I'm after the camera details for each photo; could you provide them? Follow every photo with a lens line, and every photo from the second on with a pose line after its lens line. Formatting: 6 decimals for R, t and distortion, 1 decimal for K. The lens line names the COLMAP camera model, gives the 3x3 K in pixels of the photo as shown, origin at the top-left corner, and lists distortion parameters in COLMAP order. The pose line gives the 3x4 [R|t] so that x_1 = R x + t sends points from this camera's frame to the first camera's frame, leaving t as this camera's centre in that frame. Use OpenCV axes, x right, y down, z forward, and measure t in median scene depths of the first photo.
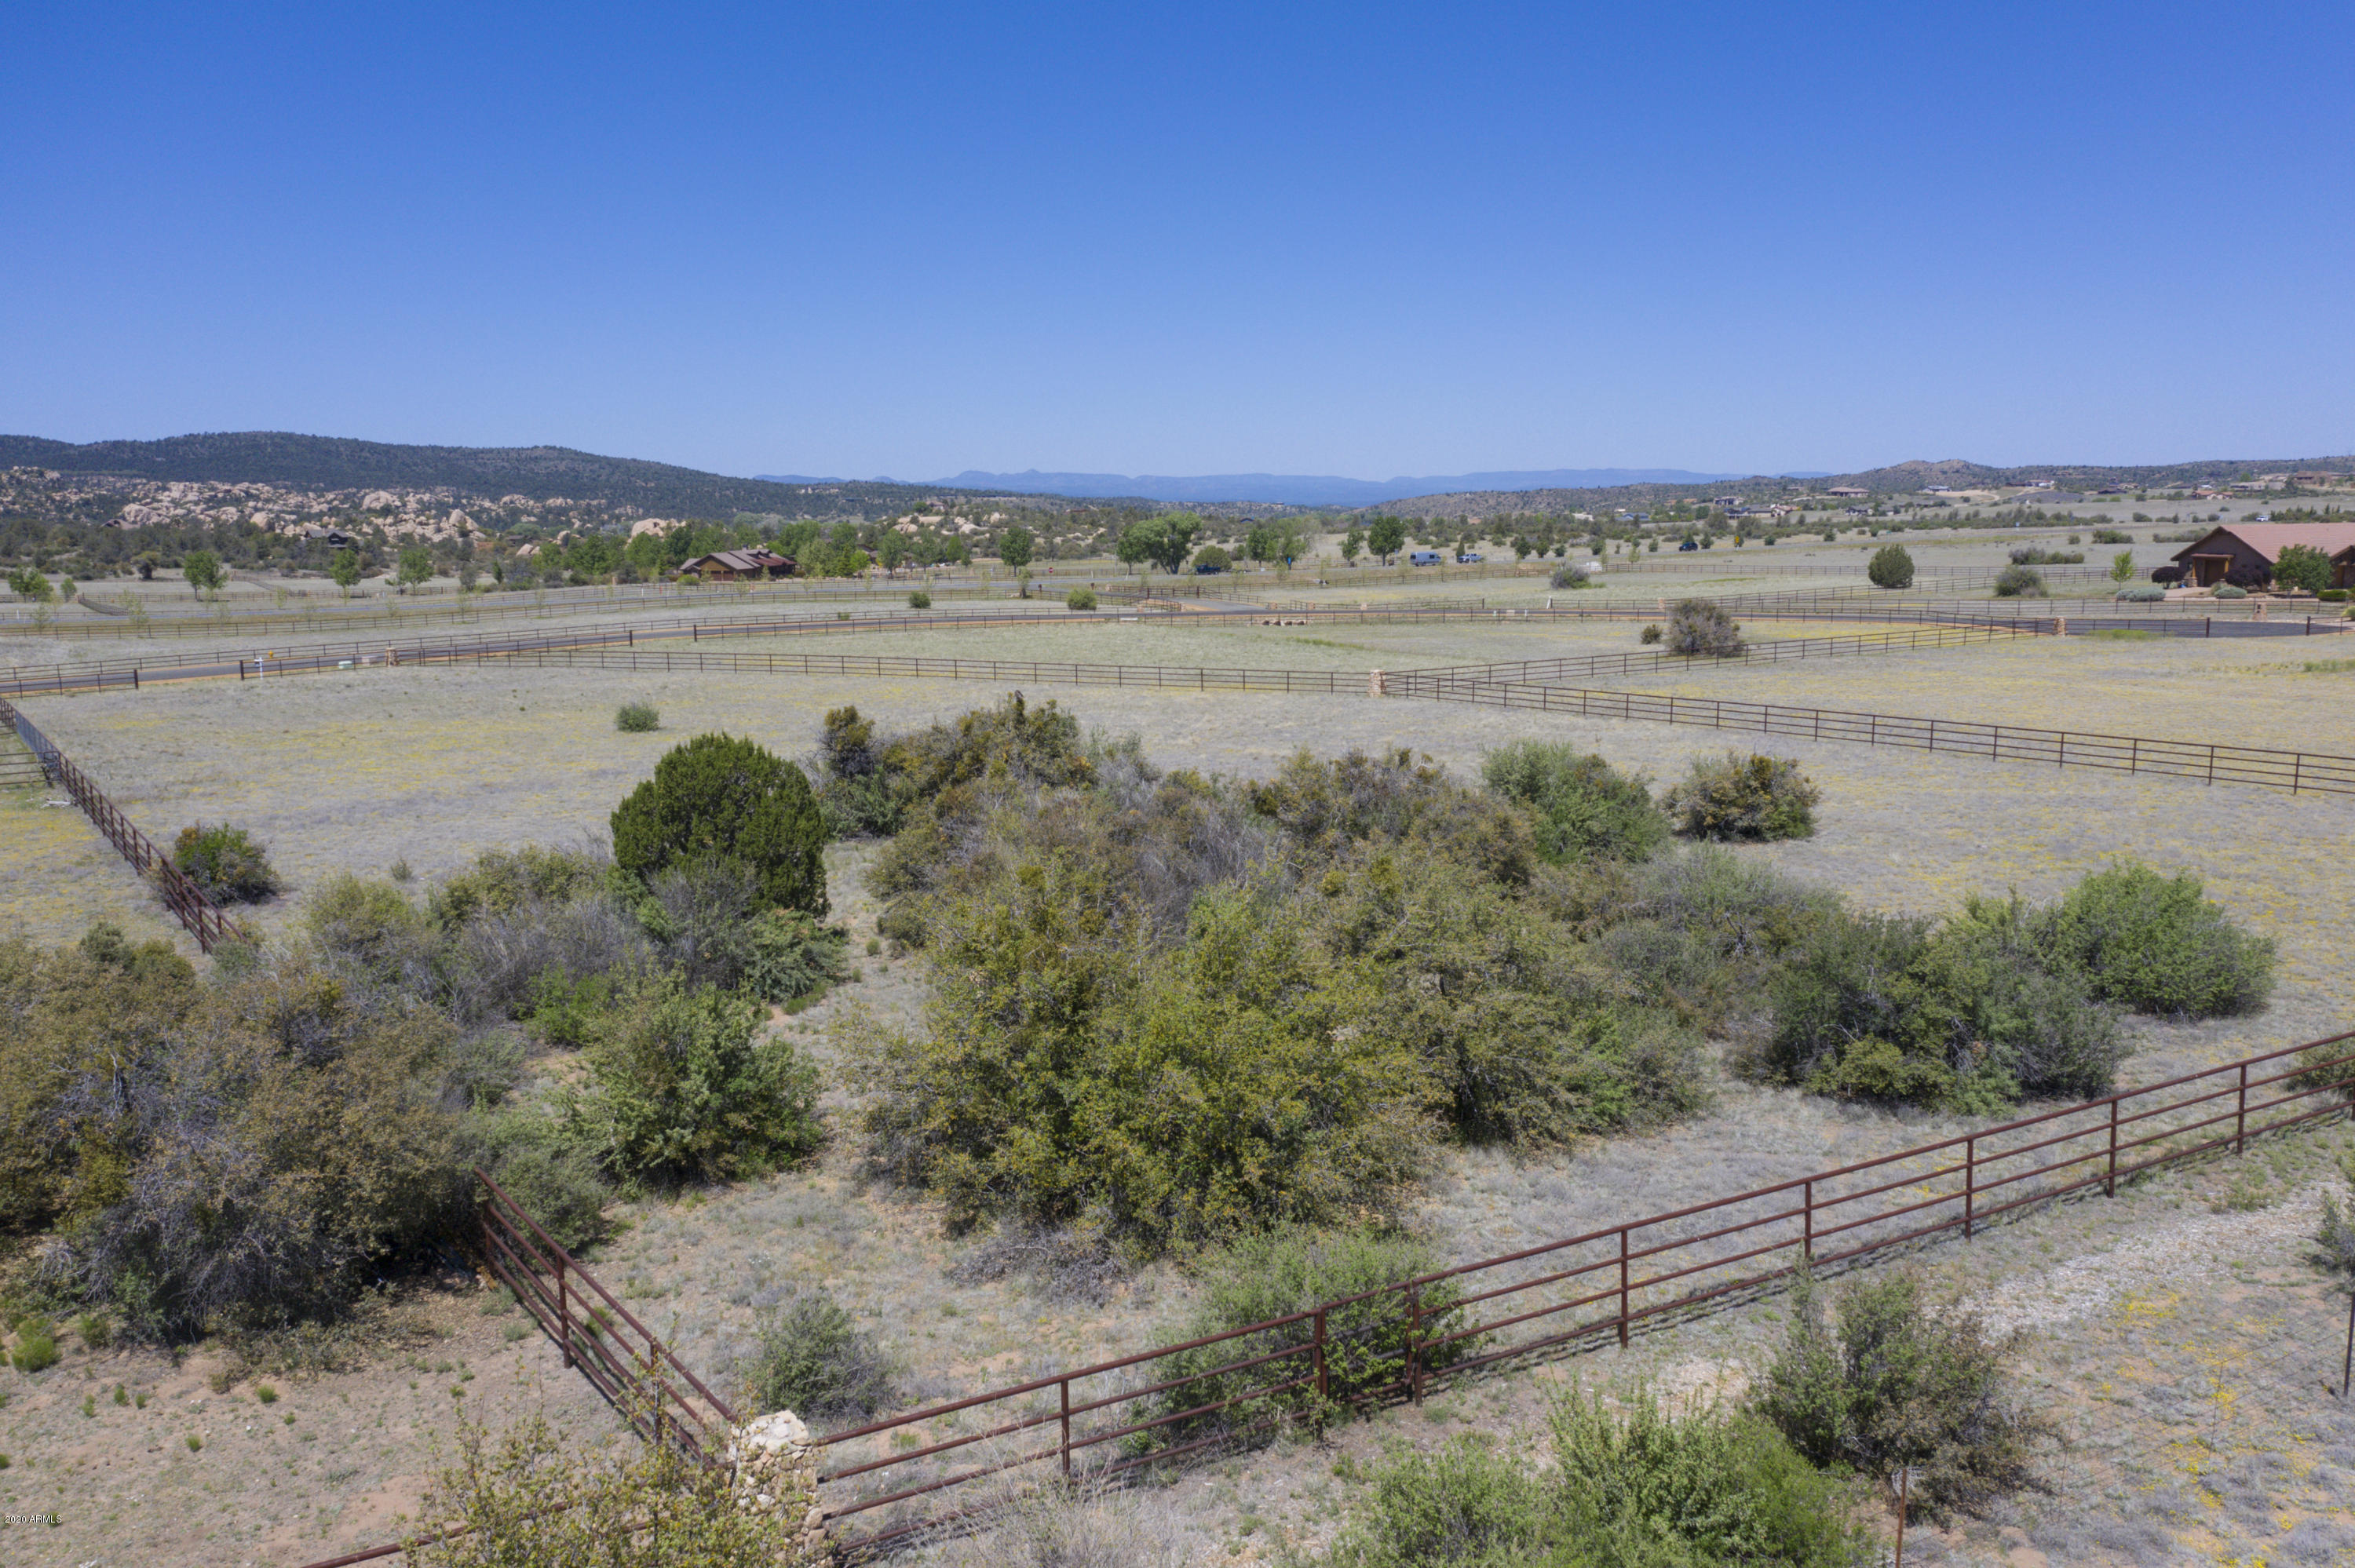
lens RADIAL K [[1861.7, 0, 1178.0], [0, 1861.7, 788.7], [0, 0, 1]] dist [-0.012148, 0.004800]
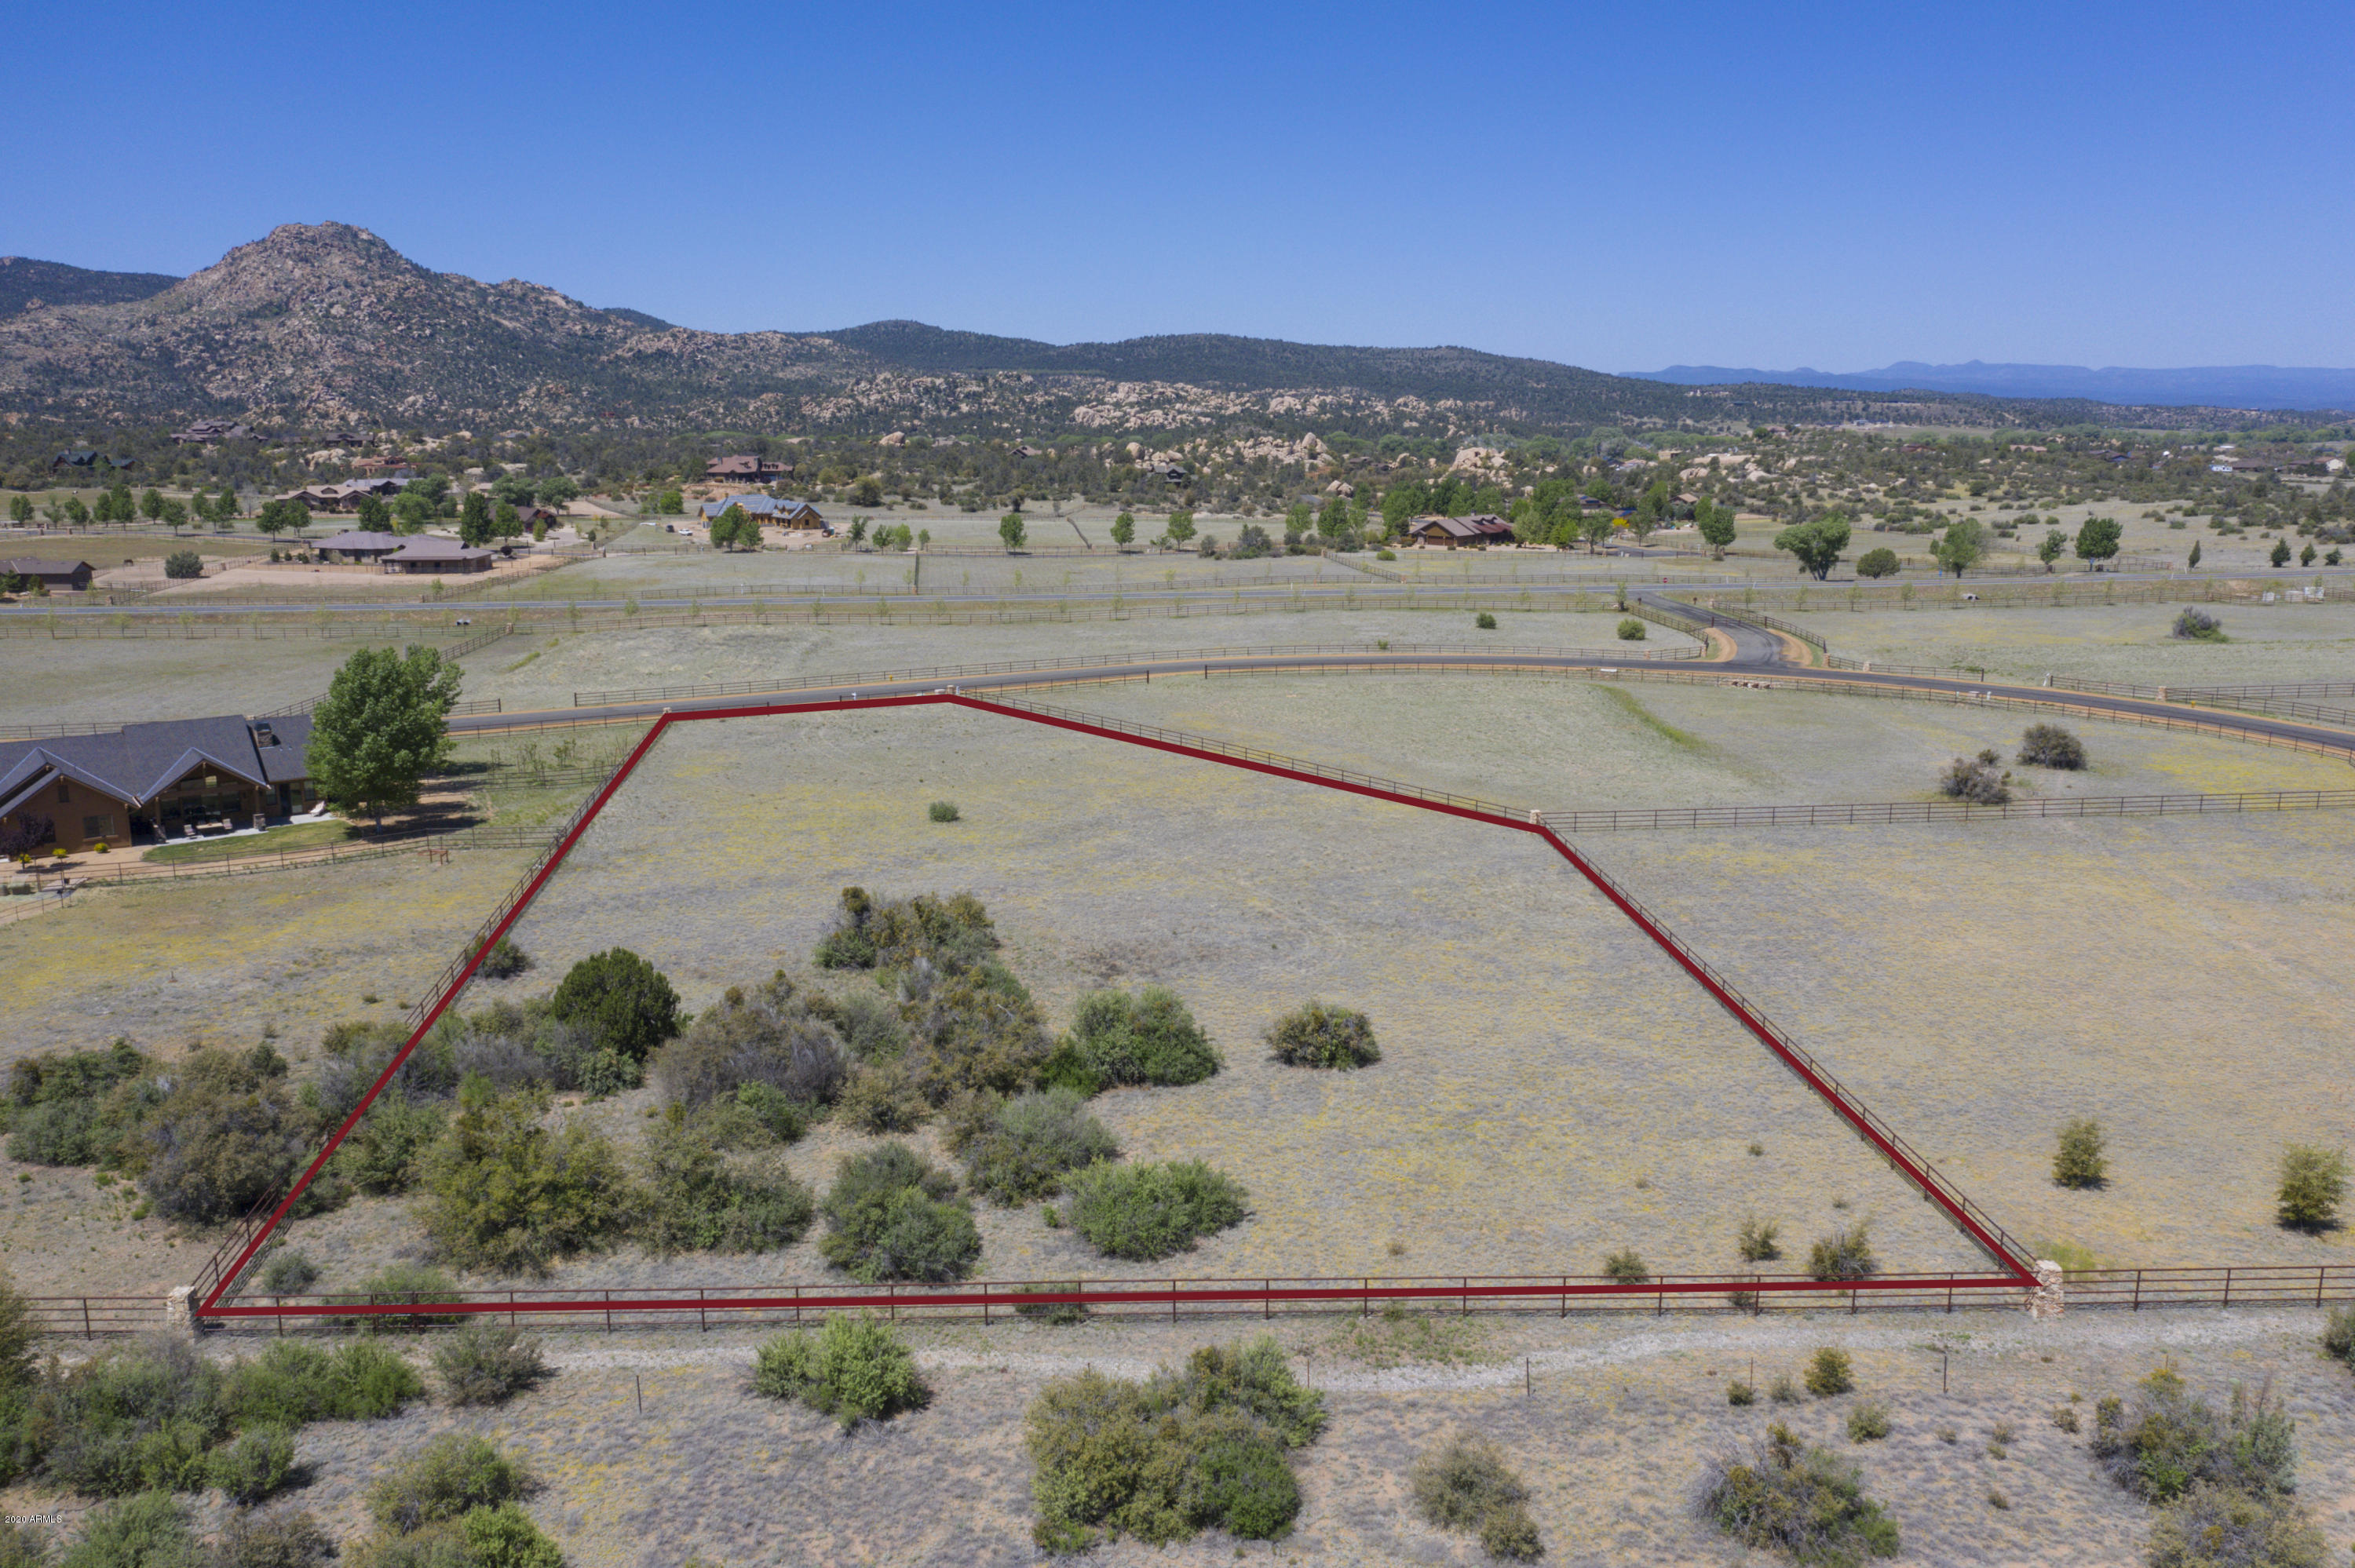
lens RADIAL K [[1861.7, 0, 1168.4], [0, 1861.7, 786.6], [0, 0, 1]] dist [-0.012148, 0.004800]
pose [[0.887275, 0.103715, -0.449428, 0.227976], [-0.078199, 0.994110, 0.075028, -0.078952], [0.454563, -0.031426, 0.890160, -0.096790]]
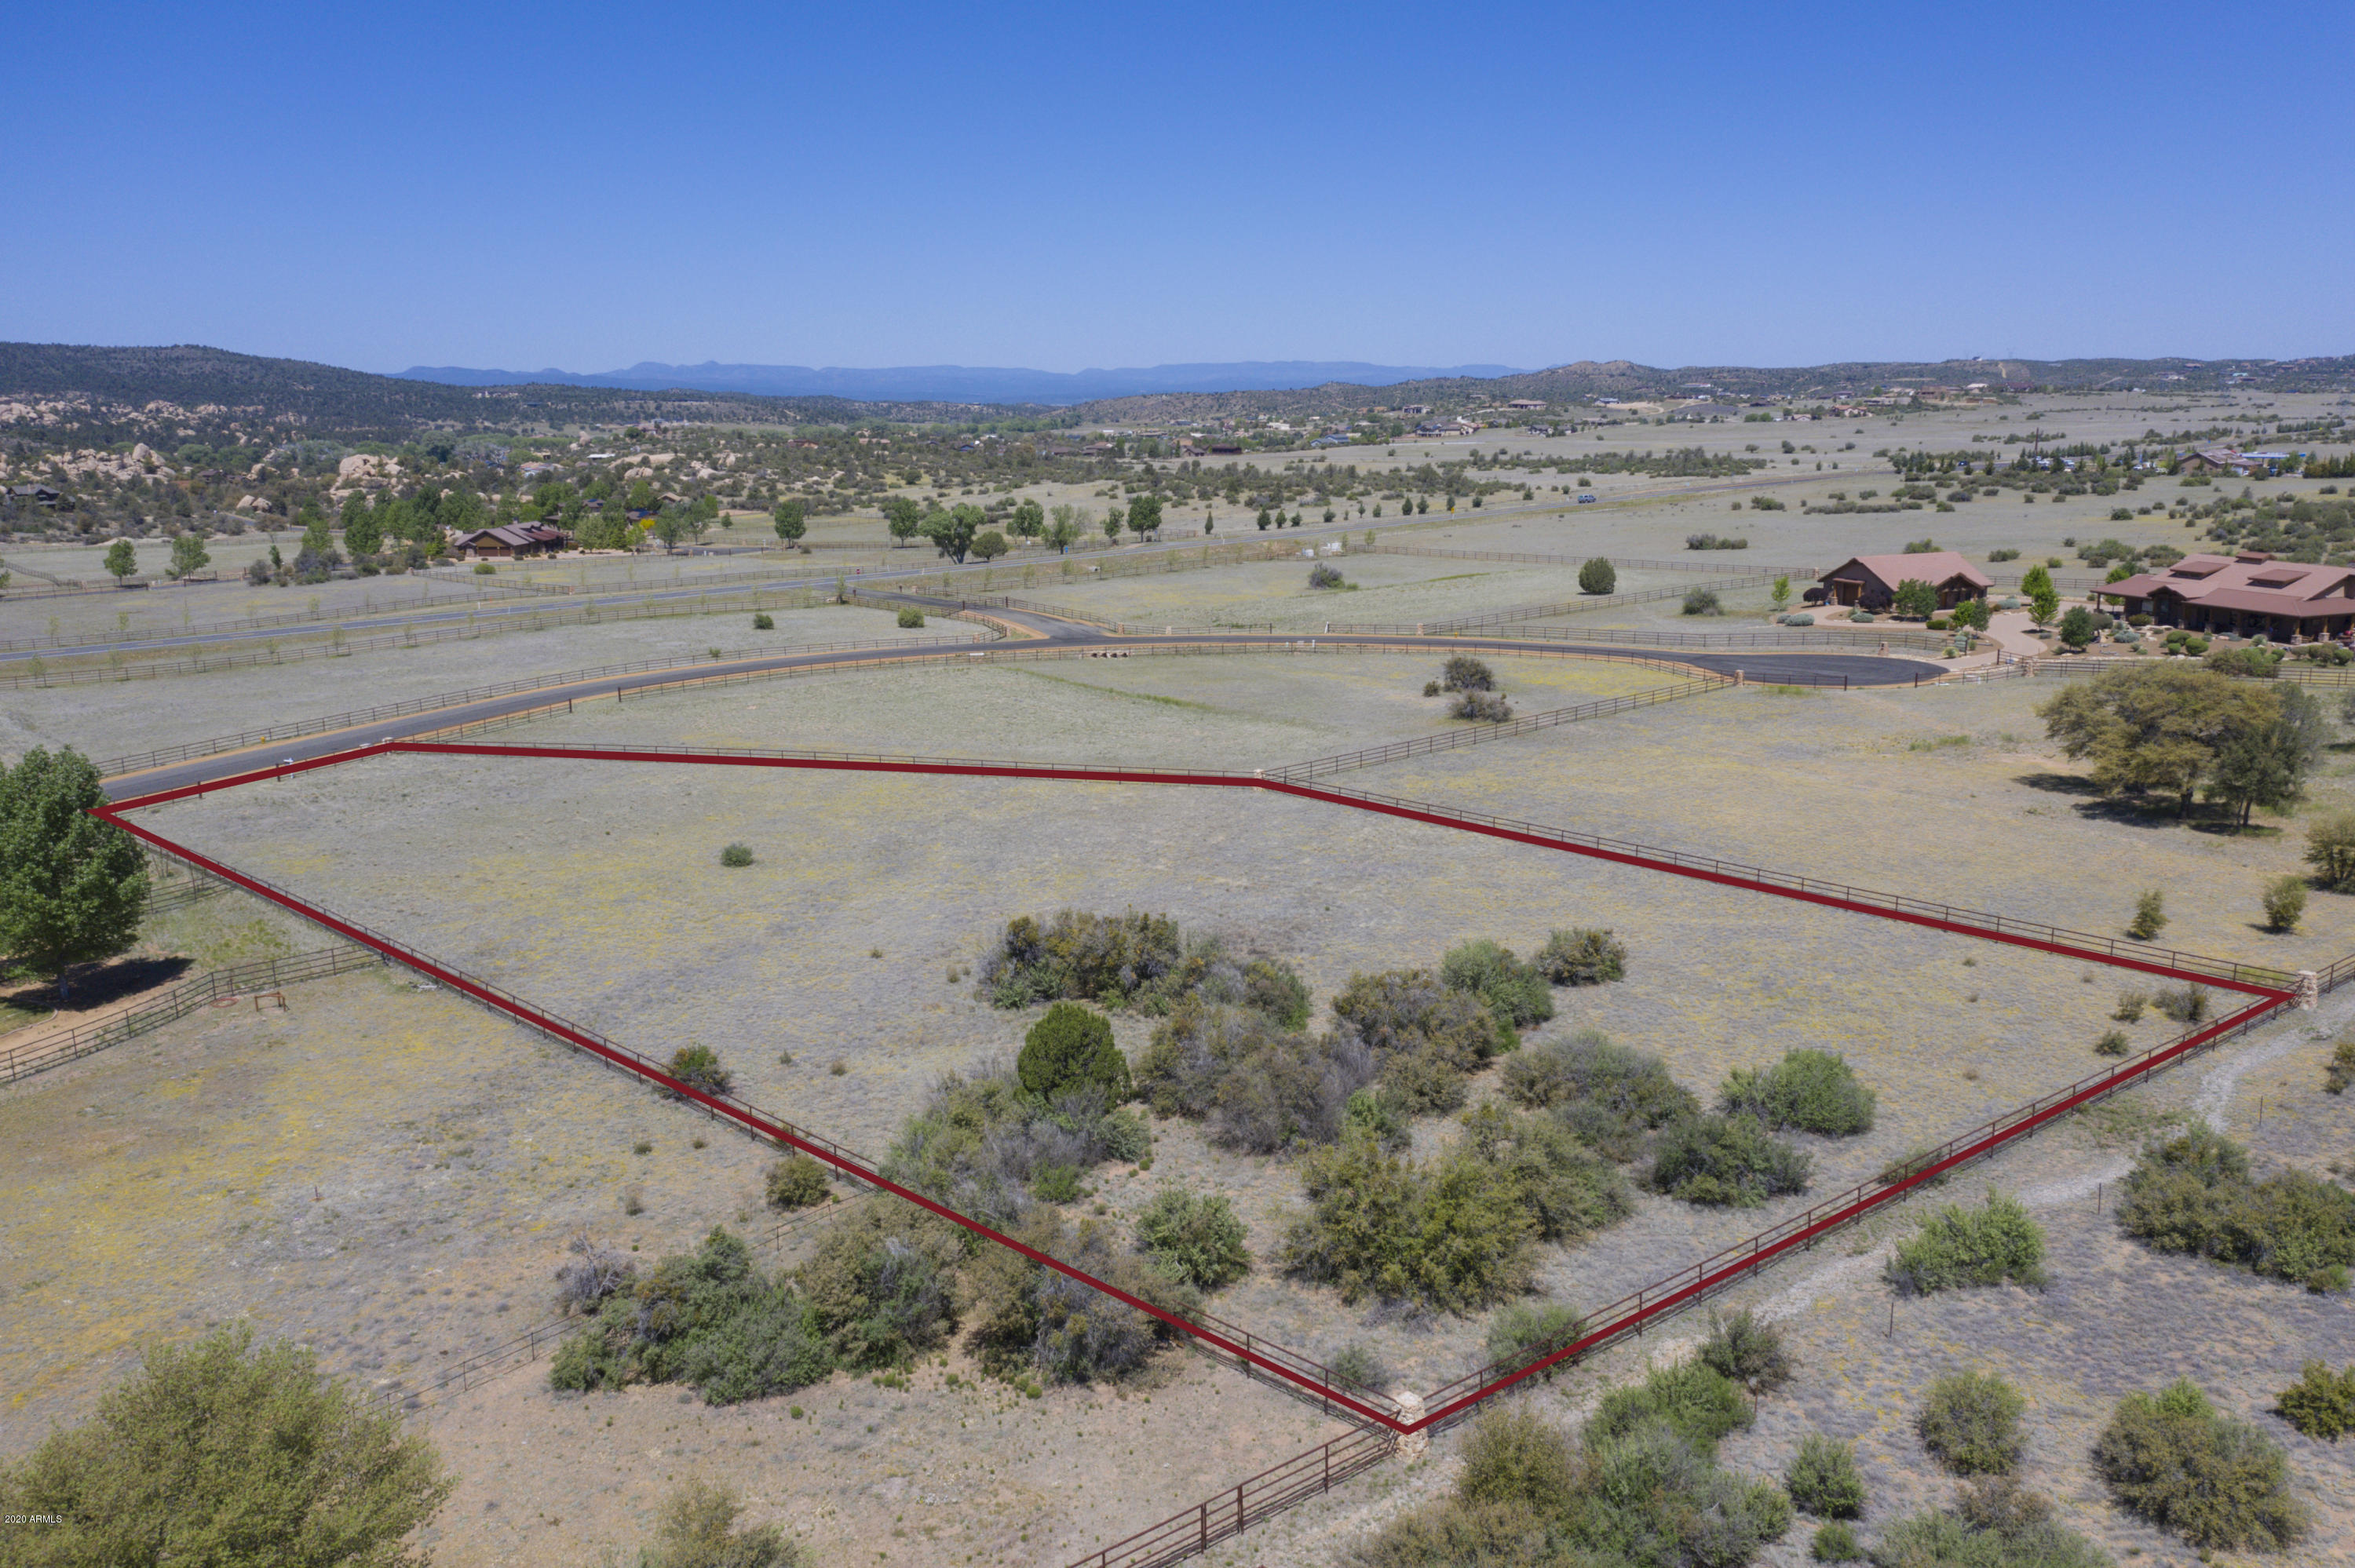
lens RADIAL K [[1861.7, 0, 1181.1], [0, 1861.7, 784.1], [0, 0, 1]] dist [-0.012148, 0.004800]
pose [[0.986397, -0.033031, 0.161029, -0.083373], [0.024312, 0.998145, 0.055822, -0.067117], [-0.162574, -0.051148, 0.985370, -0.151331]]
